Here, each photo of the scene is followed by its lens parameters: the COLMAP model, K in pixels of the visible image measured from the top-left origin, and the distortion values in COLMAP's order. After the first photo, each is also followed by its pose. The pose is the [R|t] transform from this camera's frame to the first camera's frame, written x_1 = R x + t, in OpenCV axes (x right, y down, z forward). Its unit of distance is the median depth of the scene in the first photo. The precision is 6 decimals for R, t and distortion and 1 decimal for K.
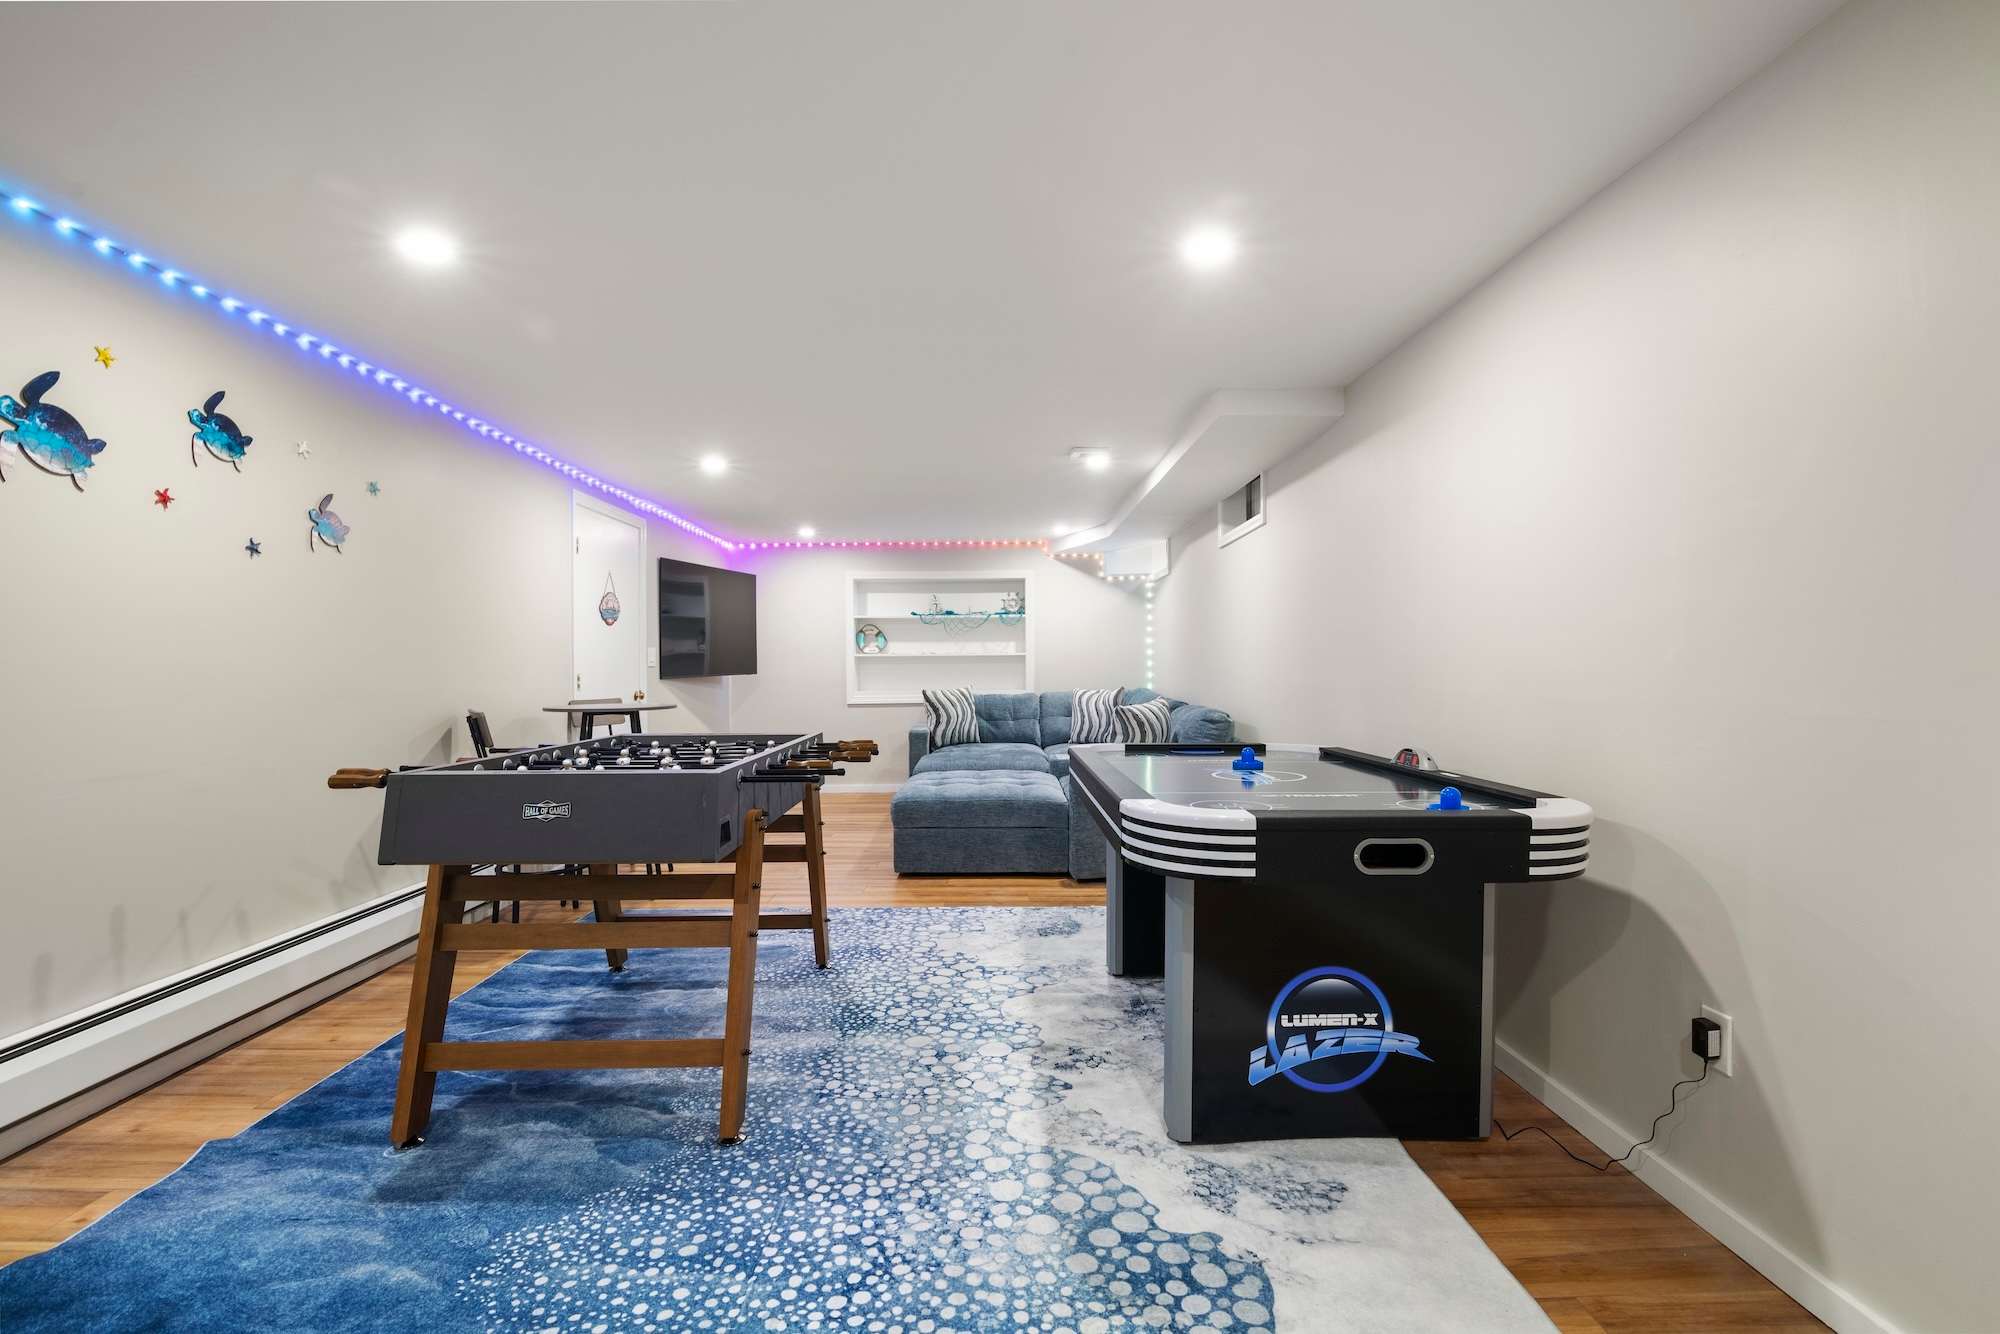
lens RADIAL K [[934.3, 0, 1001.5], [0, 934.3, 669.4], [0, 0, 1]] dist [-0.005421, -0.001121]
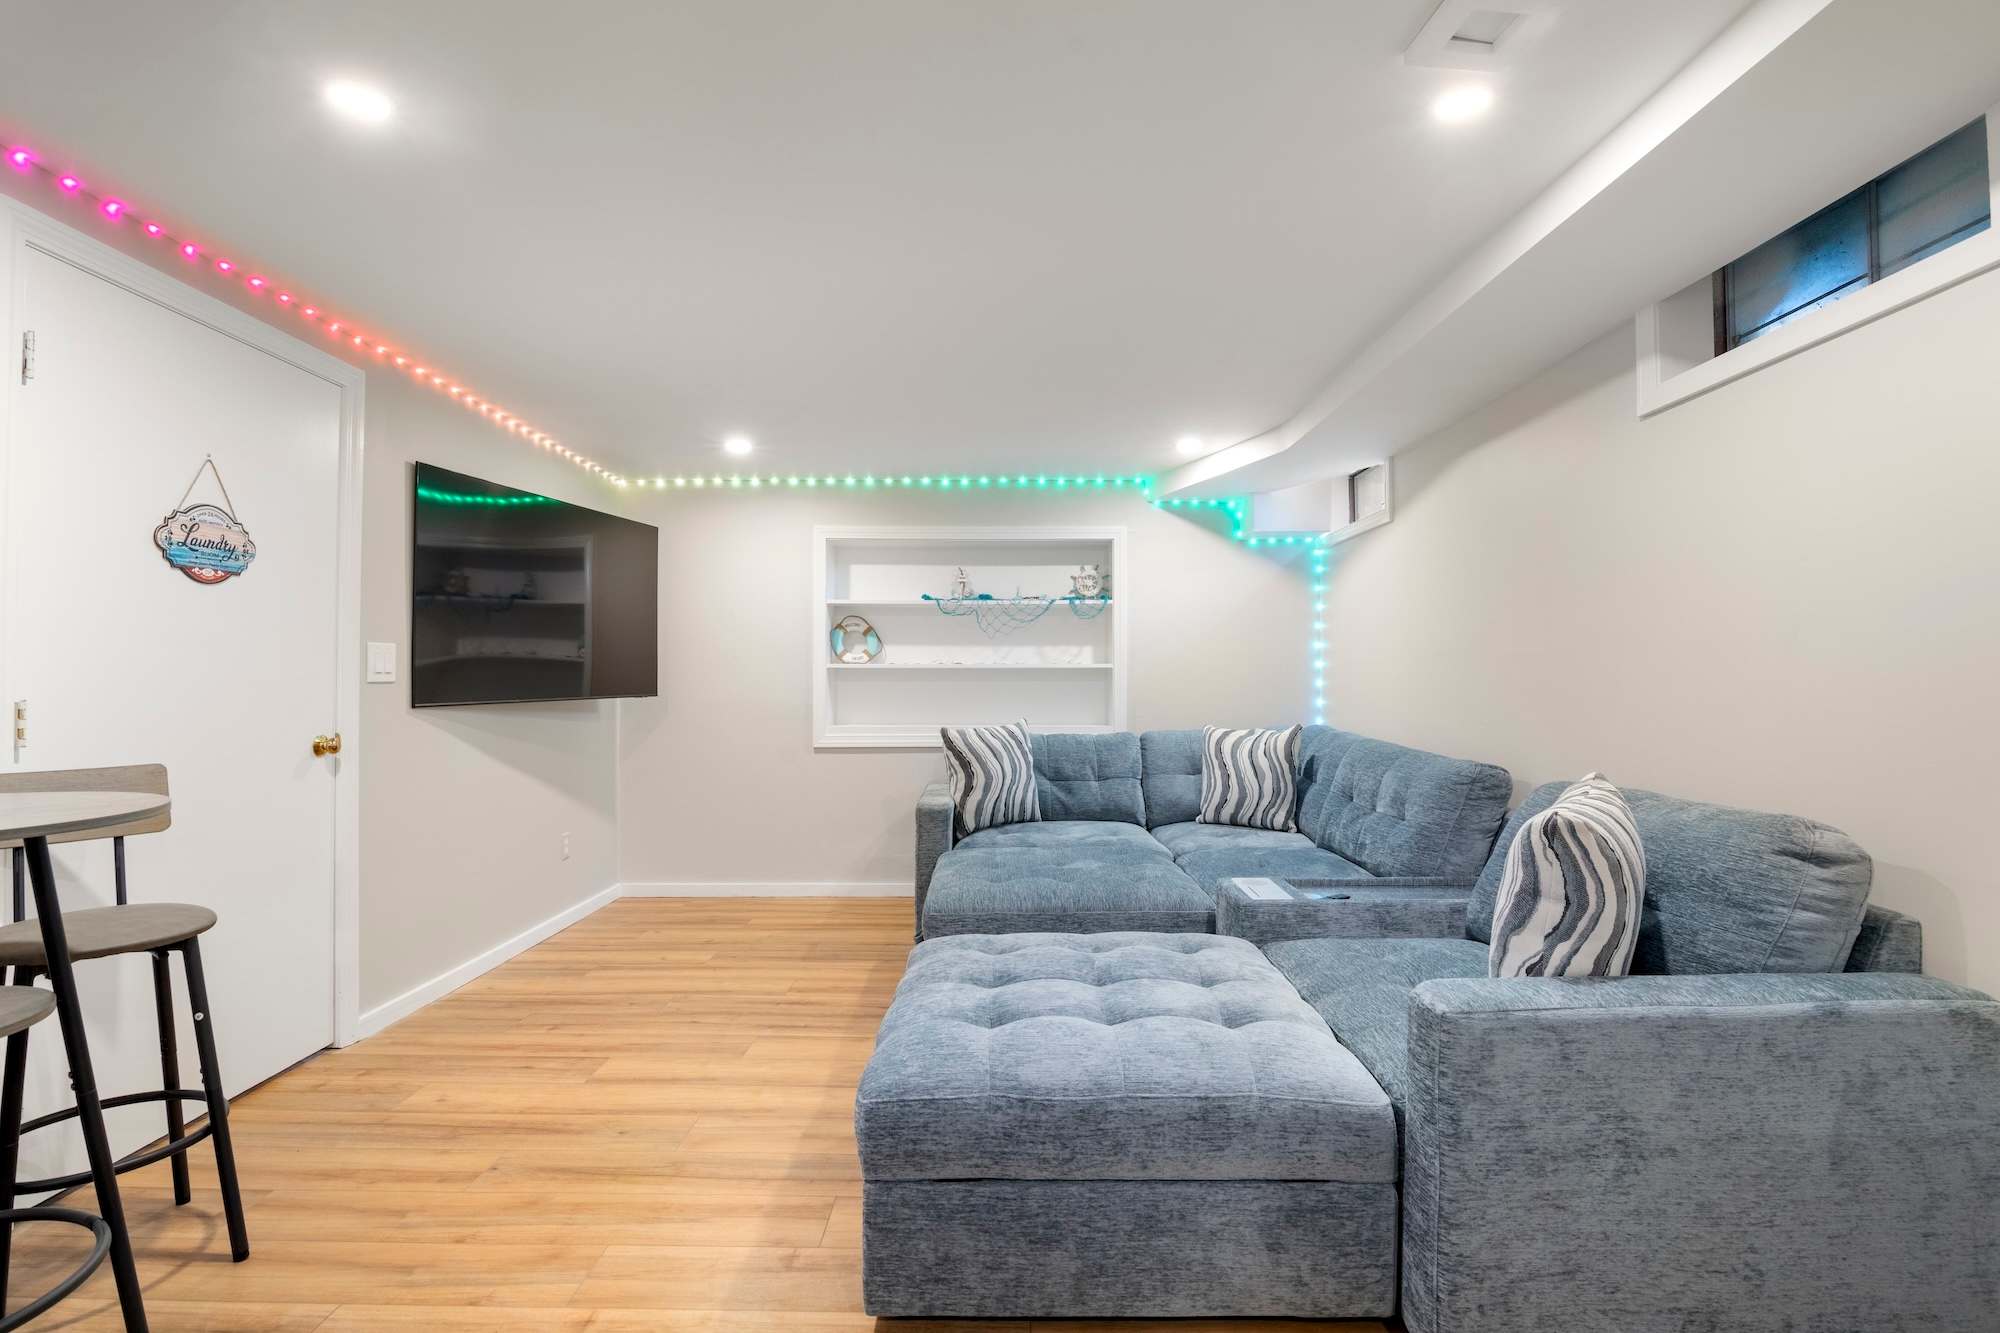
lens RADIAL K [[934.3, 0, 998.8], [0, 934.3, 671.0], [0, 0, 1]] dist [-0.005421, -0.001121]
pose [[0.999889, 0.007499, -0.012900, -0.041416], [-0.007726, 0.999815, -0.017625, -0.002358], [0.012766, 0.017723, 0.999761, 0.424290]]
